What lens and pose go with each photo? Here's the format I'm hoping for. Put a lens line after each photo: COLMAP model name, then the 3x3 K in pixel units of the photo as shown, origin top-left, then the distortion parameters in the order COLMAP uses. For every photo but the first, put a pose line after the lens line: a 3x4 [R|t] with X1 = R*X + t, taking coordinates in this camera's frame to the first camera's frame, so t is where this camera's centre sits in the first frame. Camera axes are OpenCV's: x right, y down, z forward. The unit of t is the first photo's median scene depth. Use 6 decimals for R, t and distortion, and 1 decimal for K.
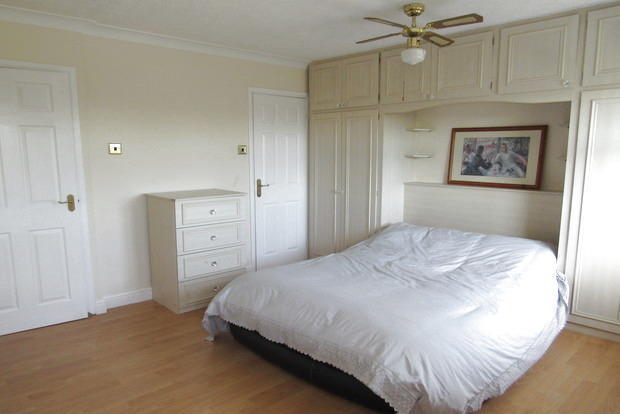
lens RADIAL K [[451.6, 0, 310.0], [0, 451.6, 207.0], [0, 0, 1]] dist [0.002899, 0.002522]
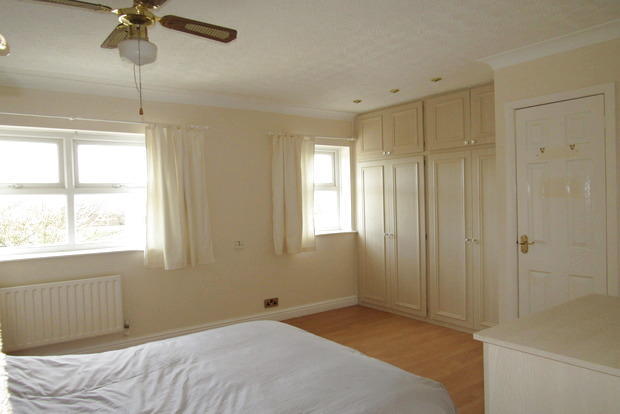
lens RADIAL K [[433.4, 0, 309.1], [0, 433.4, 239.9], [0, 0, 1]] dist [-0.040669, 0.002611]
pose [[-0.992945, 0.007840, 0.118320, -0.059013], [0.032676, 0.977271, 0.209459, -0.142088], [-0.113988, 0.211848, -0.970632, 1.224431]]
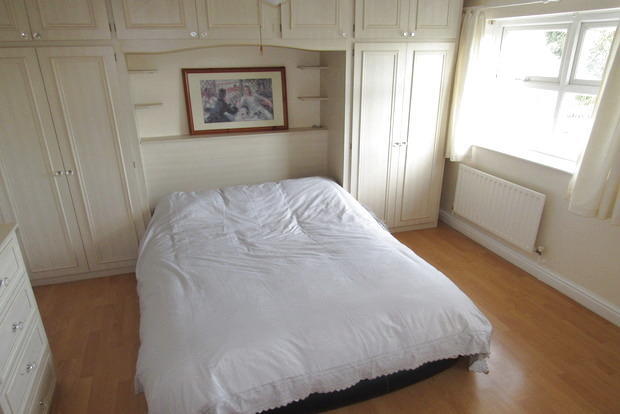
lens RADIAL K [[433.4, 0, 309.1], [0, 433.4, 239.9], [0, 0, 1]] dist [-0.040669, 0.002611]
pose [[0.421513, -0.372749, 0.826671, -0.410312], [0.122738, 0.926675, 0.355258, -0.147177], [-0.898478, -0.048282, 0.436356, 0.460704]]
